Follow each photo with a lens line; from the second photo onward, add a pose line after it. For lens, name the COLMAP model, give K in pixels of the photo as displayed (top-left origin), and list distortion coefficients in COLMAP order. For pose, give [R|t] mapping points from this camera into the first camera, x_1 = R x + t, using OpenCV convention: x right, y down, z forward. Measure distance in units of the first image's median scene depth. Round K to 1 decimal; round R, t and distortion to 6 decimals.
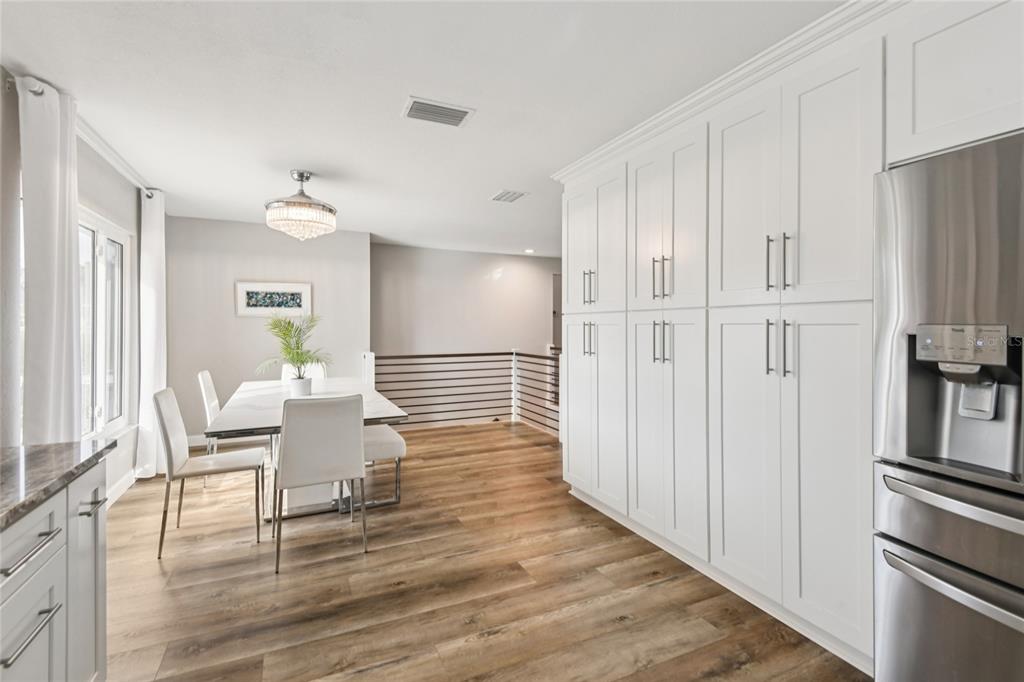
lens RADIAL K [[470.6, 0, 514.3], [0, 470.6, 331.2], [0, 0, 1]] dist [-0.001890, -0.000897]
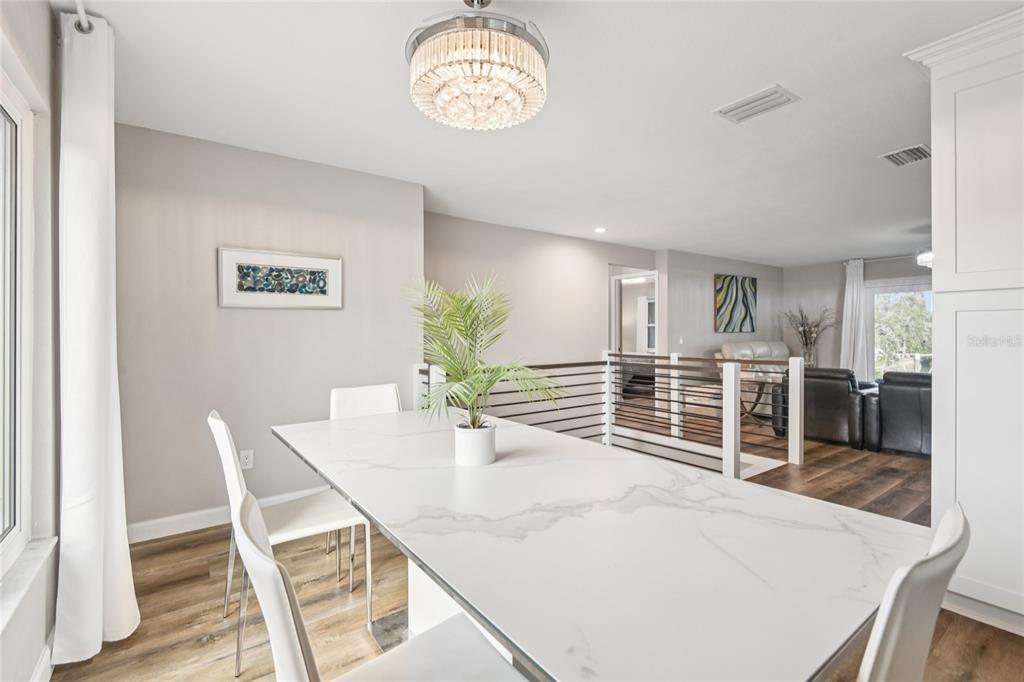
lens RADIAL K [[469.3, 0, 514.0], [0, 469.3, 337.7], [0, 0, 1]] dist [0.000596, -0.000341]
pose [[0.981842, -0.007197, 0.189566, -0.337503], [0.008386, 0.999950, -0.005469, 0.012374], [-0.189517, 0.006960, 0.981853, 0.354418]]
